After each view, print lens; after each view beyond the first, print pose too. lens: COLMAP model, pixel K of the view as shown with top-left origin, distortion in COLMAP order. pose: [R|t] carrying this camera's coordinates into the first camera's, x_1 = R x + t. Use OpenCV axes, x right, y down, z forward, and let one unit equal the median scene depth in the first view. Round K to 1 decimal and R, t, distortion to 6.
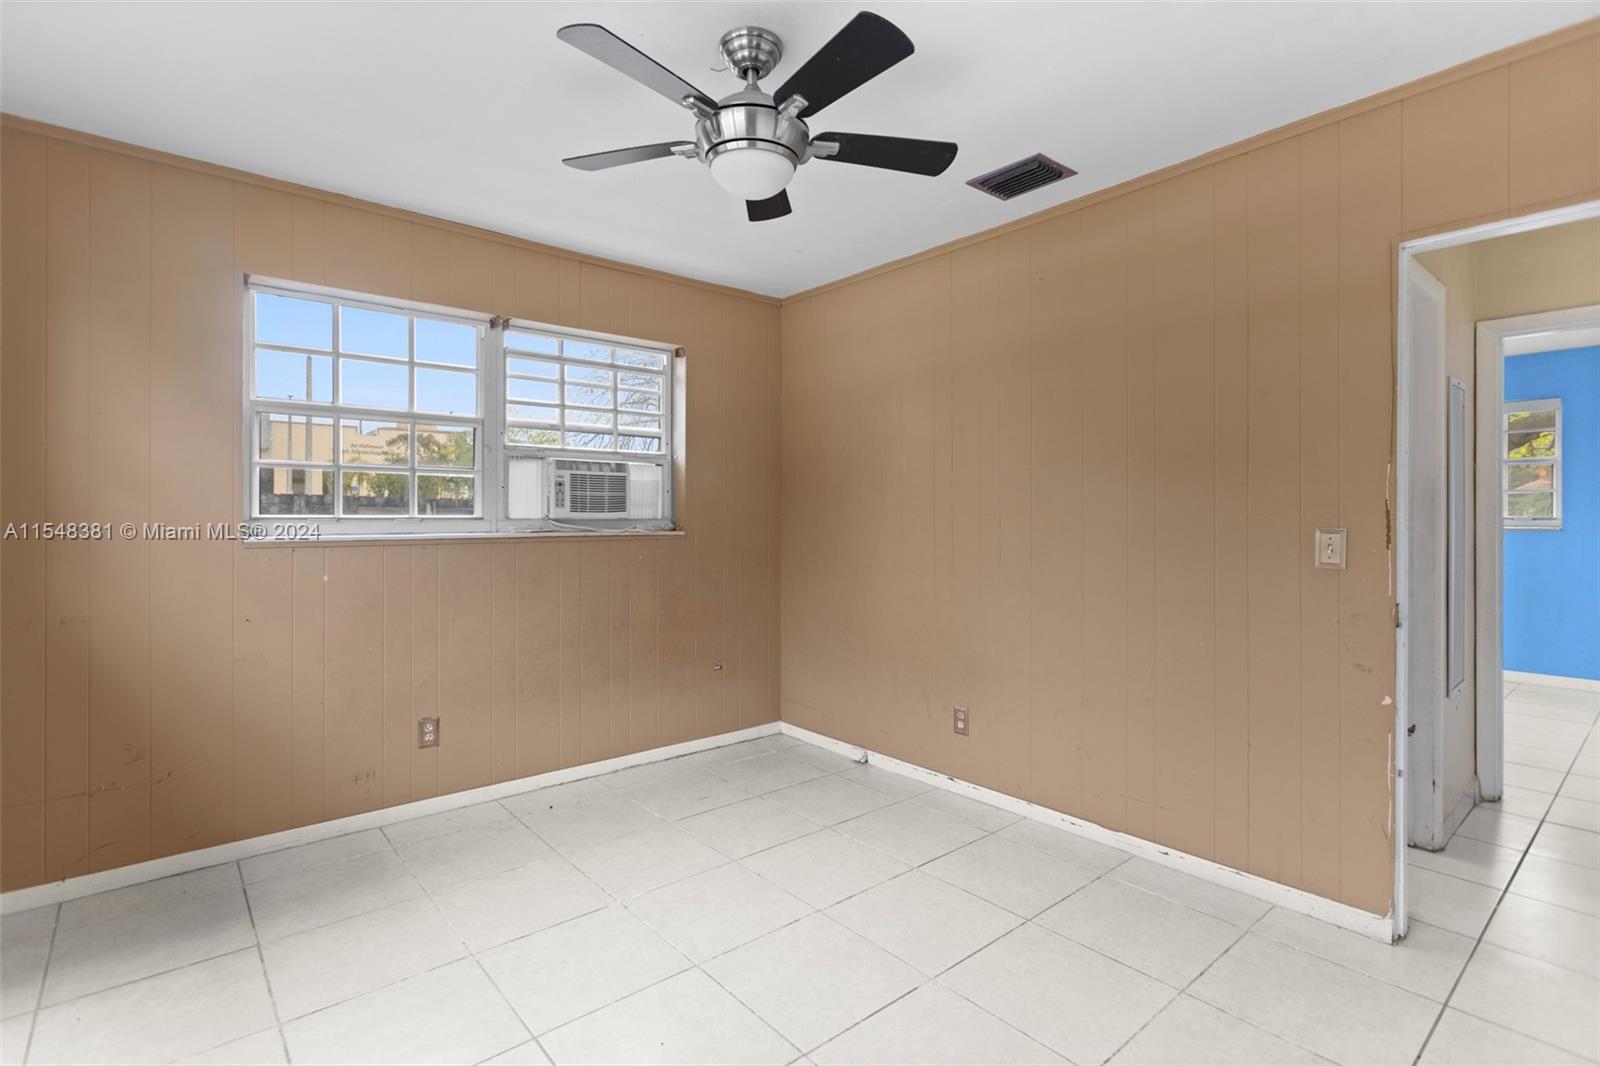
lens RADIAL K [[767.7, 0, 805.1], [0, 767.7, 511.7], [0, 0, 1]] dist [0.004089, 0.001025]
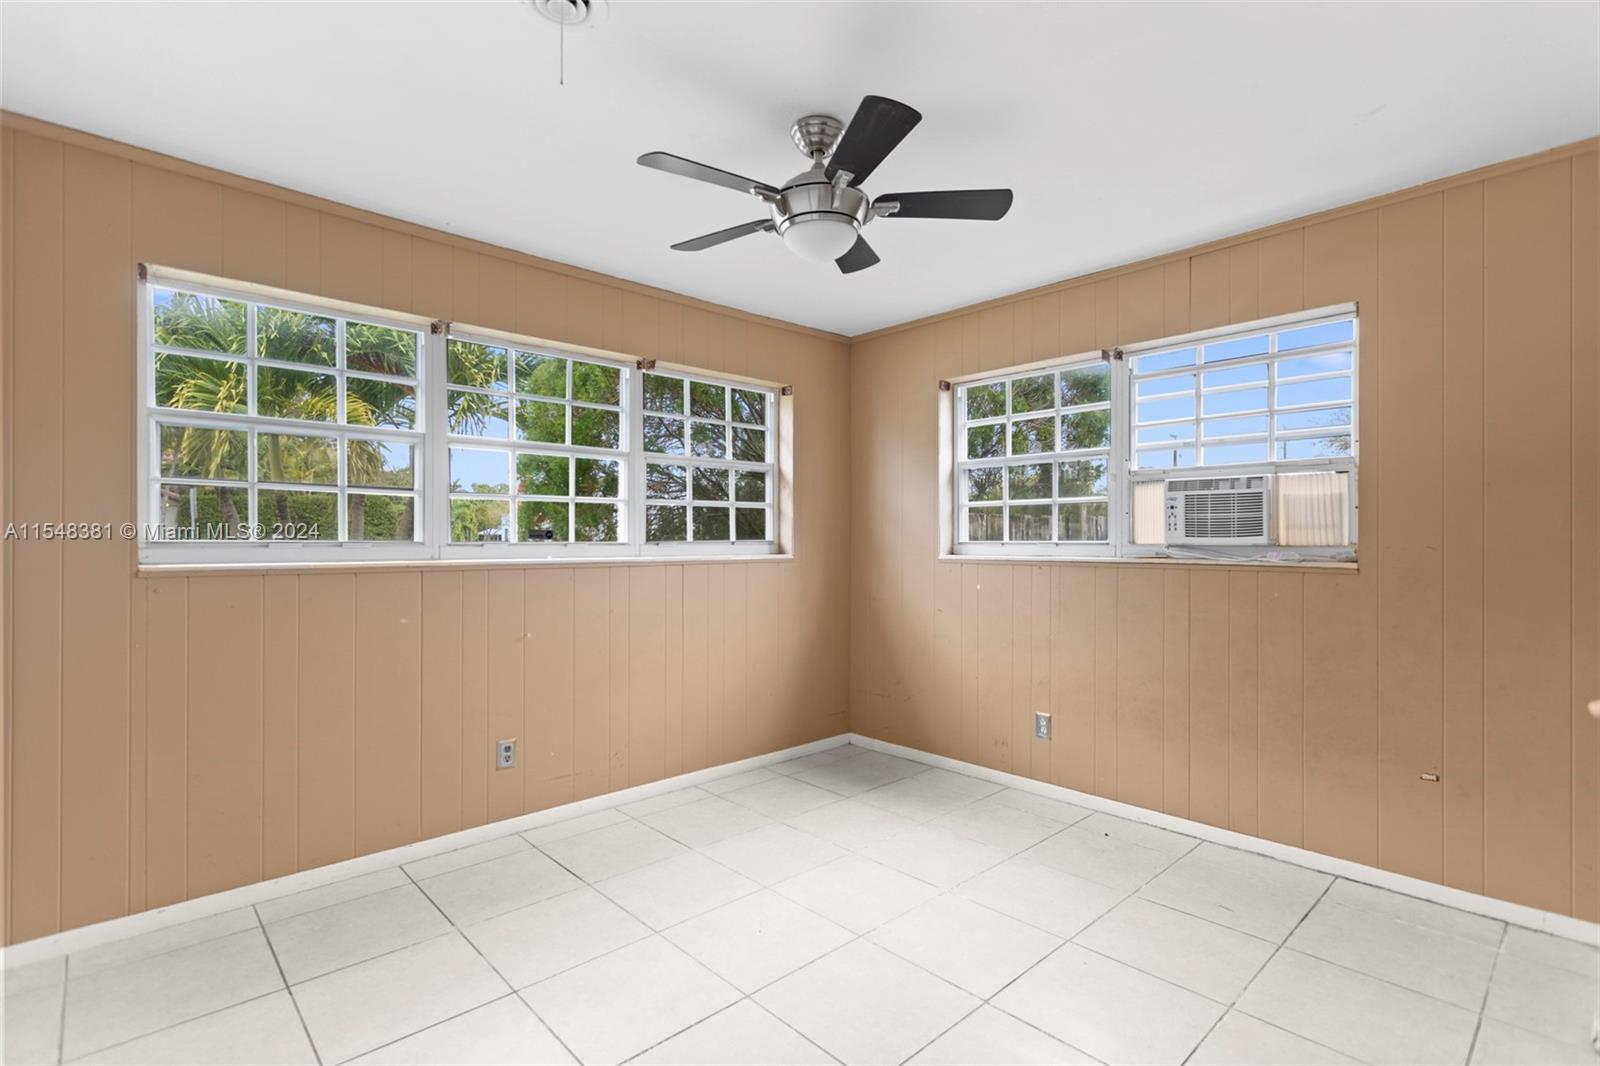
lens RADIAL K [[767.7, 0, 794.7], [0, 767.7, 537.6], [0, 0, 1]] dist [0.004089, 0.001025]
pose [[0.040065, -0.000588, -0.999197, 0.590048], [0.005603, 0.999984, -0.000364, -0.001060], [0.999181, -0.005584, 0.040067, 0.511008]]
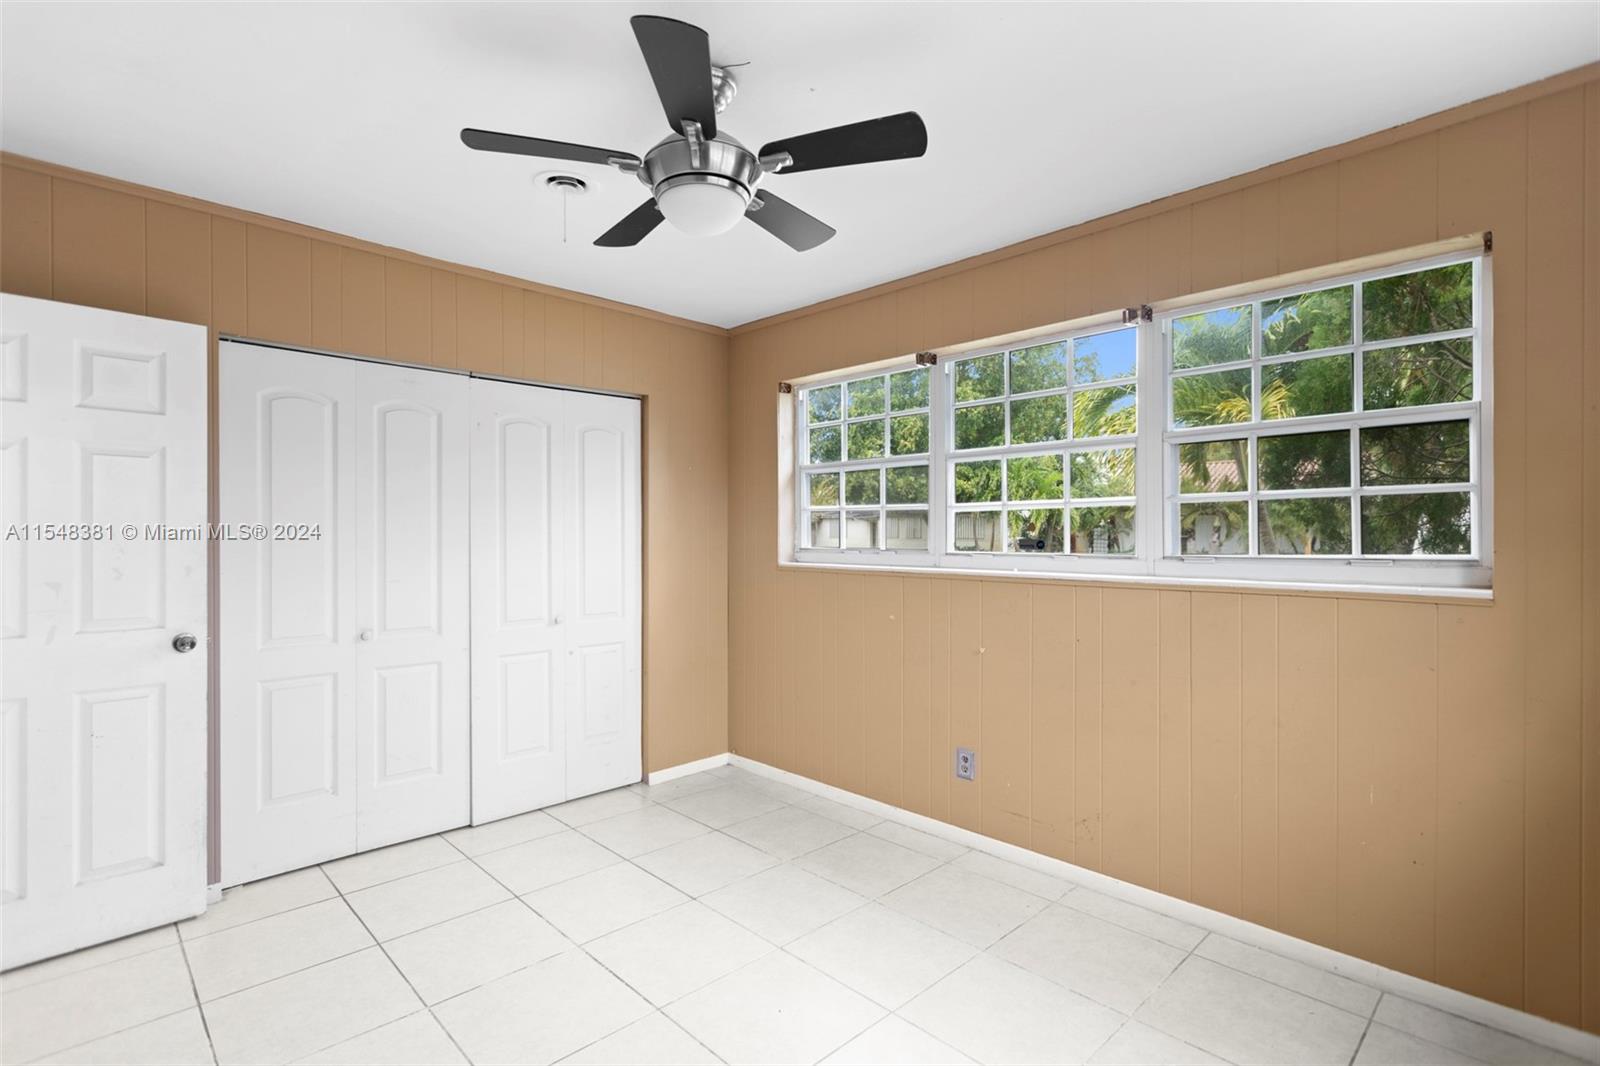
lens RADIAL K [[767.7, 0, 793.3], [0, 767.7, 532.8], [0, 0, 1]] dist [0.004089, 0.001025]
pose [[-0.998794, -0.000551, -0.049104, -0.073060], [0.000088, 0.999915, -0.013013, -0.009110], [0.049107, -0.013002, -0.998709, 1.098318]]
